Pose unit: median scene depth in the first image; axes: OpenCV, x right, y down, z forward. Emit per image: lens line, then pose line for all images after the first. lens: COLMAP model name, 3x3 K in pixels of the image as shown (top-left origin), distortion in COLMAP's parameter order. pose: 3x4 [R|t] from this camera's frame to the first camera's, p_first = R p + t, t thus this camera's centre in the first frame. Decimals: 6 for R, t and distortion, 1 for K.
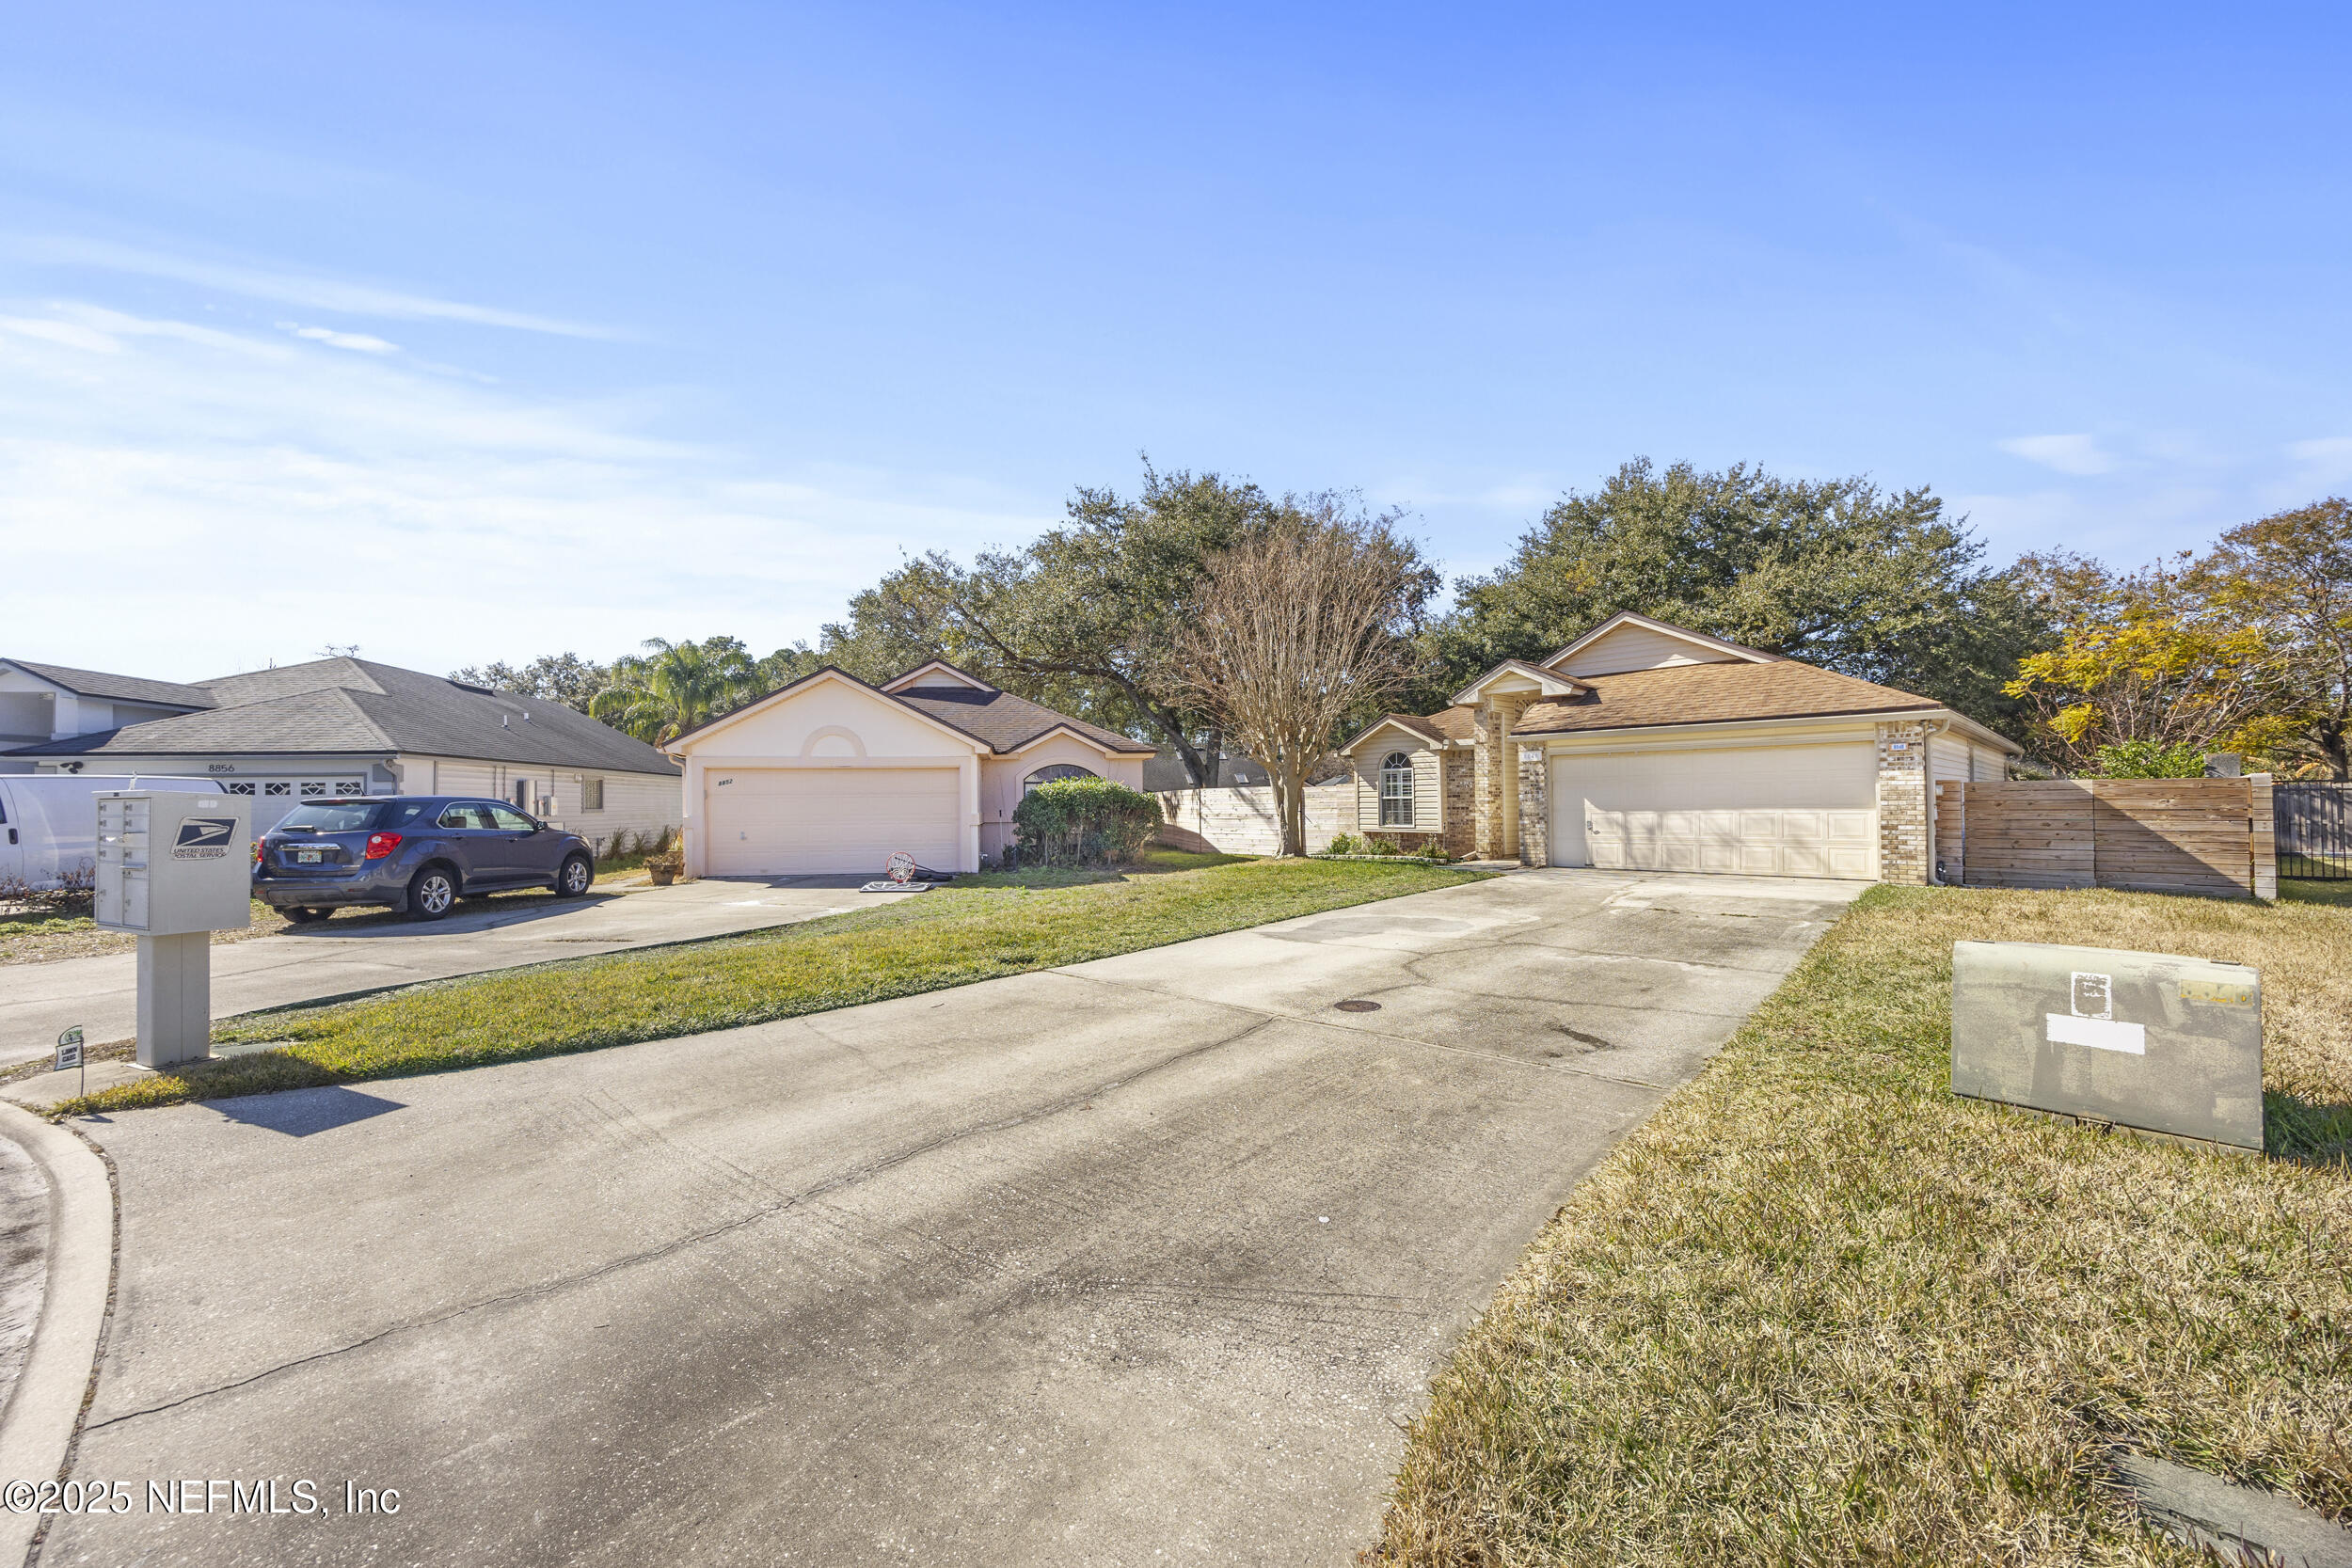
lens RADIAL K [[891.3, 0, 1129.7], [0, 891.3, 802.3], [0, 0, 1]] dist [-0.006758, 0.001250]
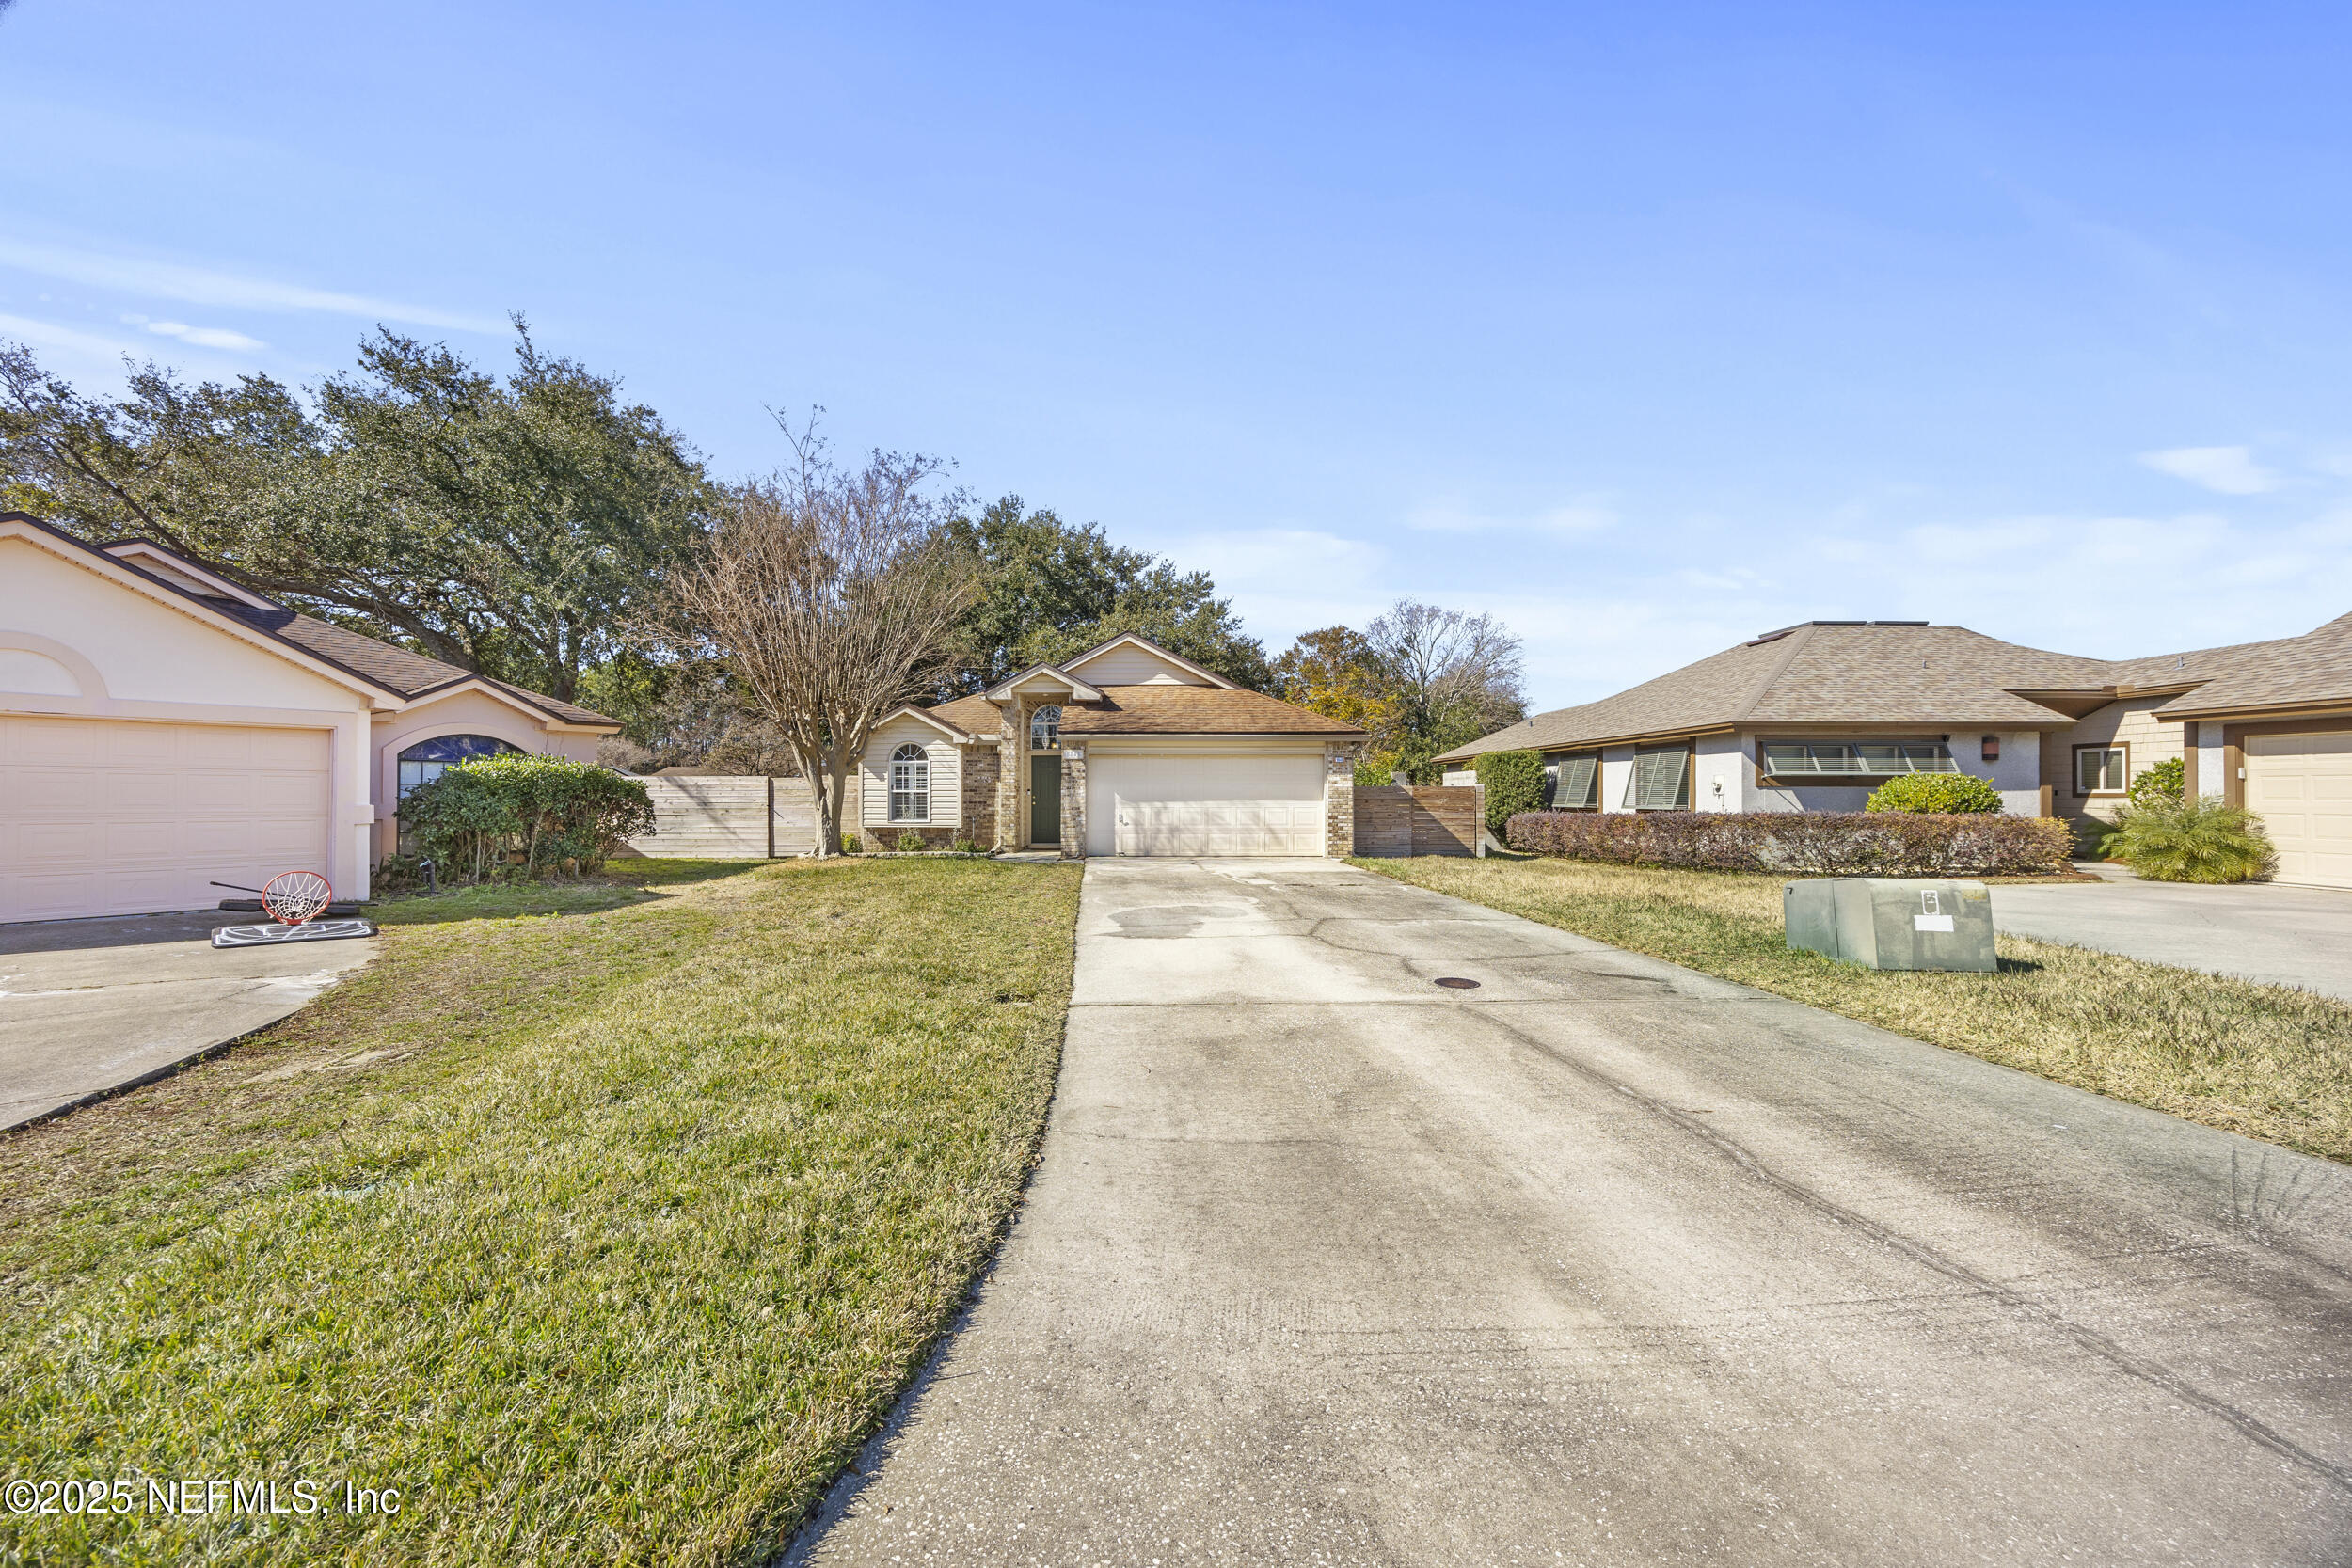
lens RADIAL K [[891.3, 0, 1165.6], [0, 891.3, 800.2], [0, 0, 1]] dist [-0.006758, 0.001250]
pose [[0.686298, 0.009386, 0.727260, -0.215869], [-0.009418, 0.999948, -0.004017, 0.005892], [-0.727259, -0.004093, 0.686351, 0.152562]]
